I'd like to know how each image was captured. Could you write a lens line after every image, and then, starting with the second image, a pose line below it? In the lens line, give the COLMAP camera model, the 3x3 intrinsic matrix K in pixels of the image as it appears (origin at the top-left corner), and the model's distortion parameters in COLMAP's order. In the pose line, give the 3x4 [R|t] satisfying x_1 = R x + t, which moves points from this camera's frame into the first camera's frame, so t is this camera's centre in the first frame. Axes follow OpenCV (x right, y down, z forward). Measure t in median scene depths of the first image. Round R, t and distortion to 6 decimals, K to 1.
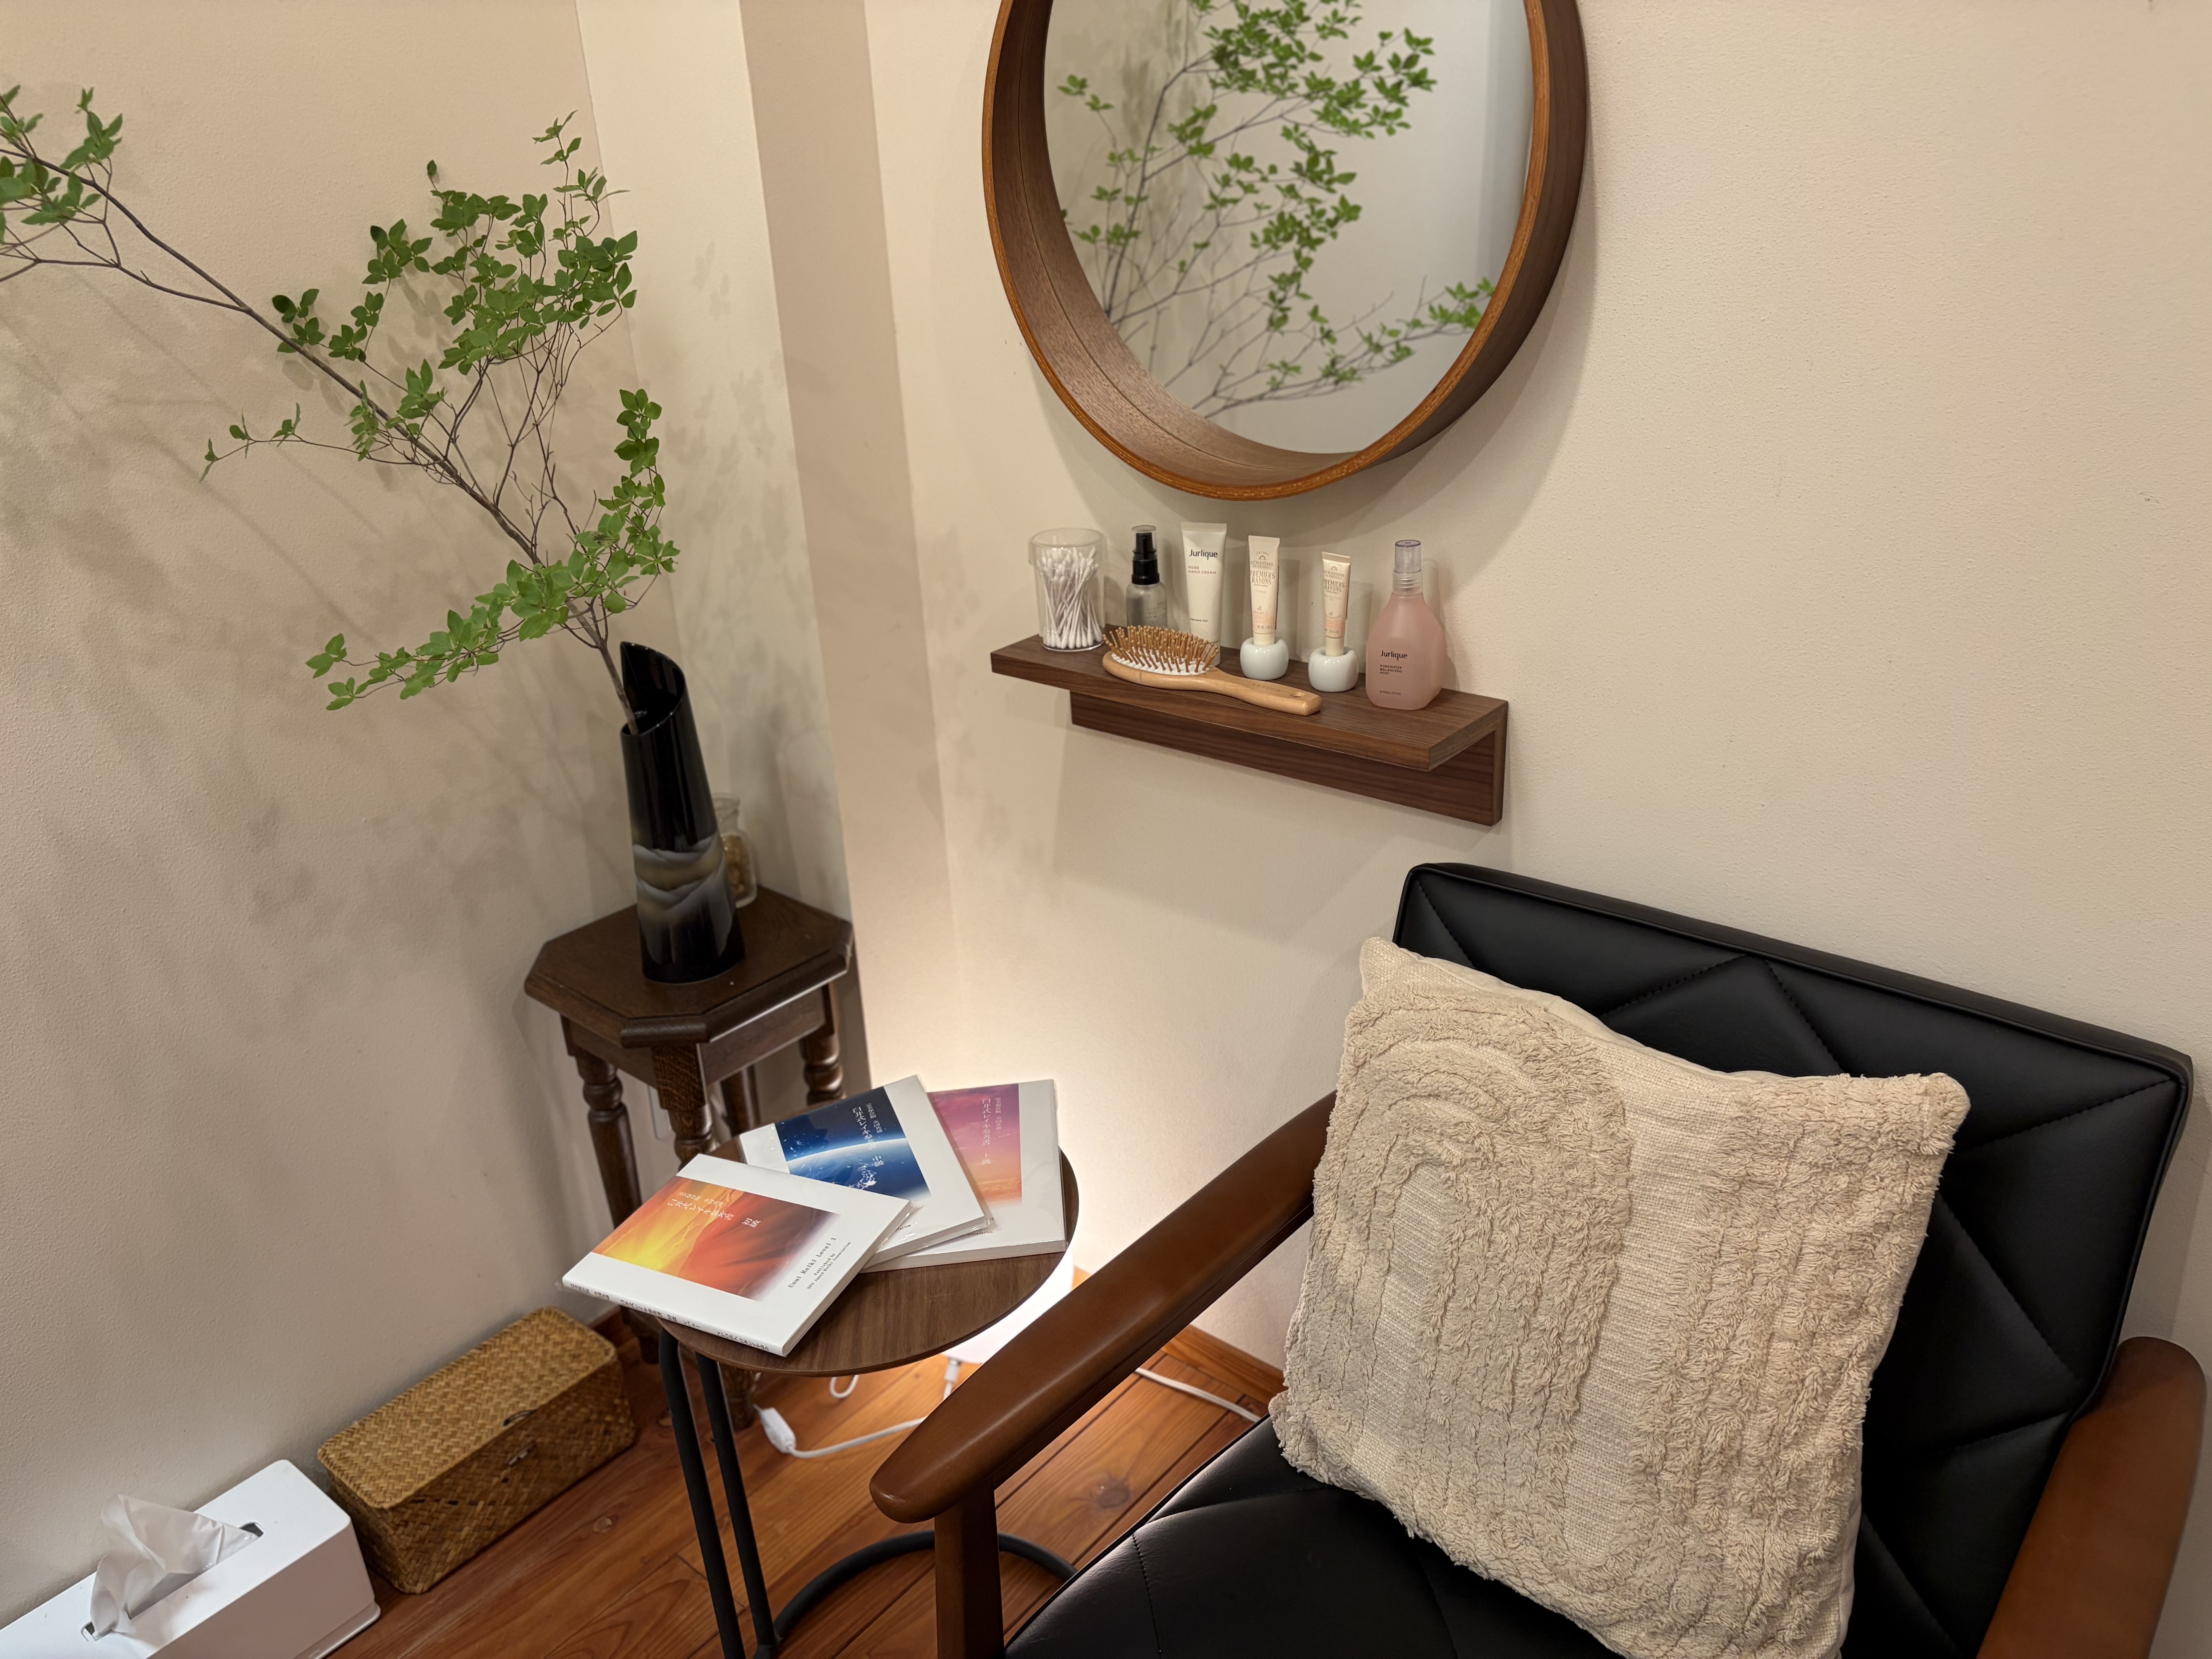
lens RADIAL K [[1677.1, 0, 1099.9], [0, 1677.1, 840.5], [0, 0, 1]] dist [0.007740, -0.021842]
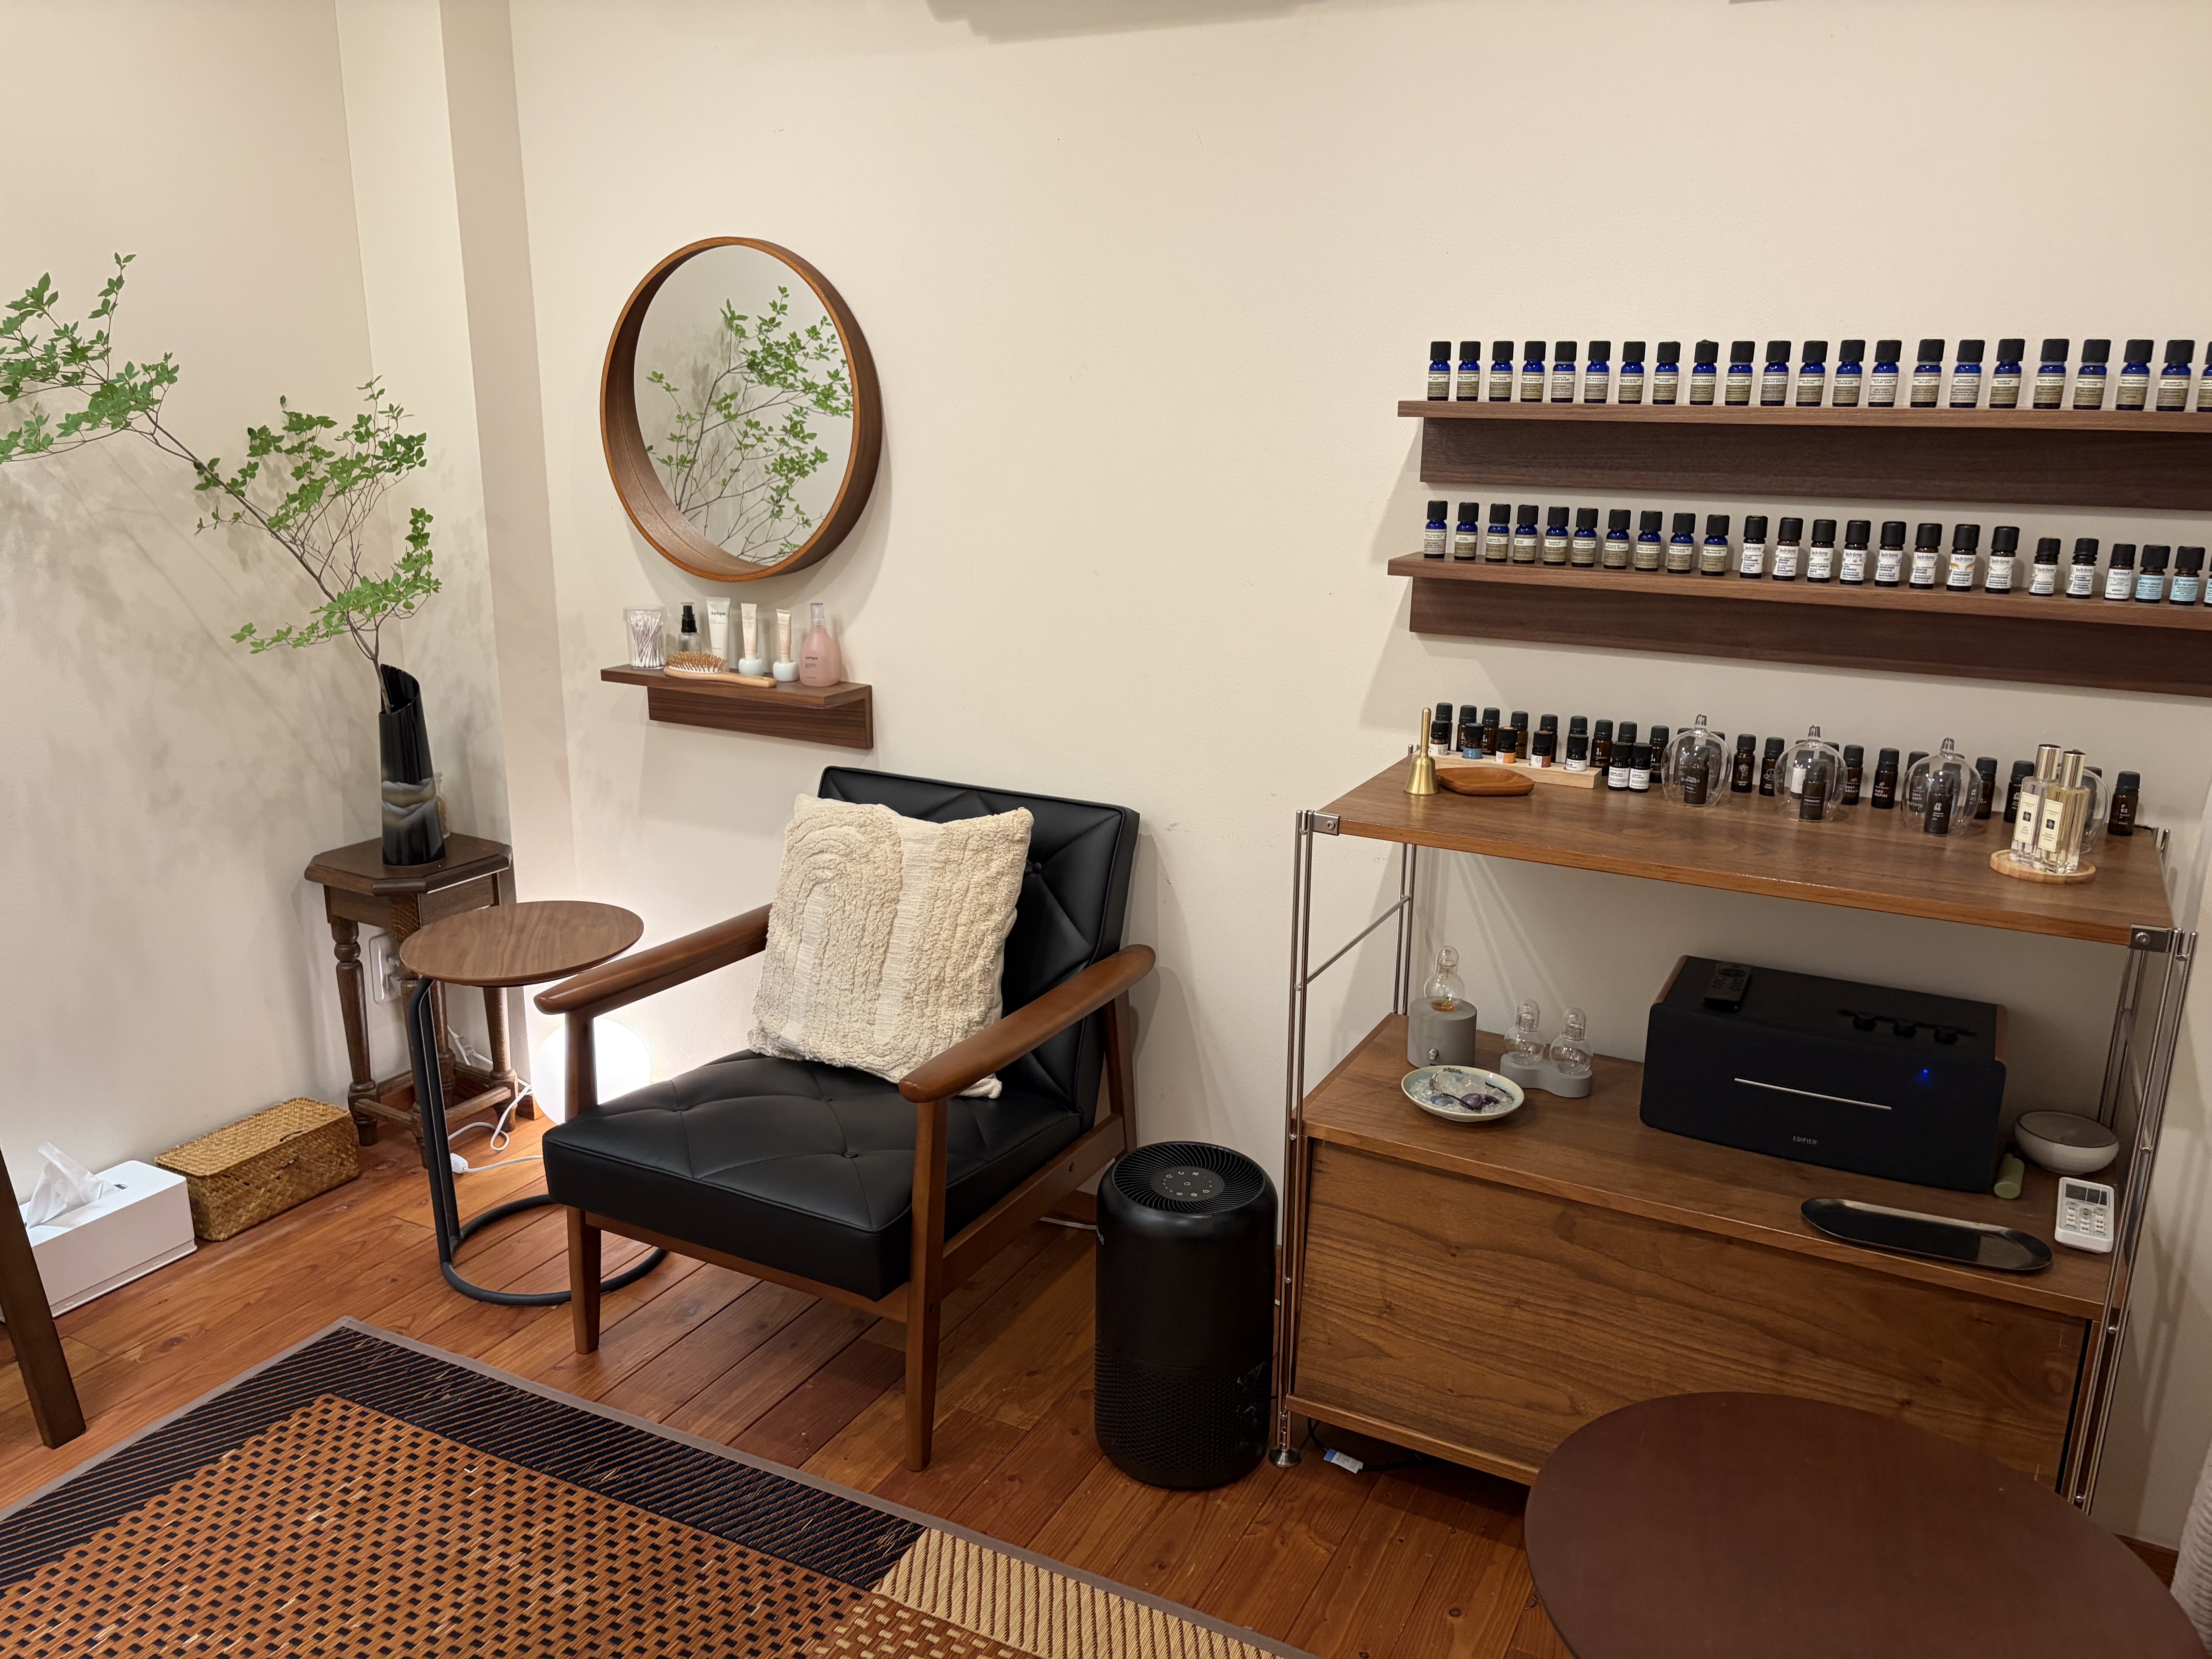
lens RADIAL K [[1677.1, 0, 1112.4], [0, 1677.1, 832.3], [0, 0, 1]] dist [0.007740, -0.021842]
pose [[0.974415, 0.002871, 0.224739, 0.066654], [0.032798, 0.987398, -0.154818, 0.362321], [-0.222351, 0.158228, 0.962042, -0.847969]]
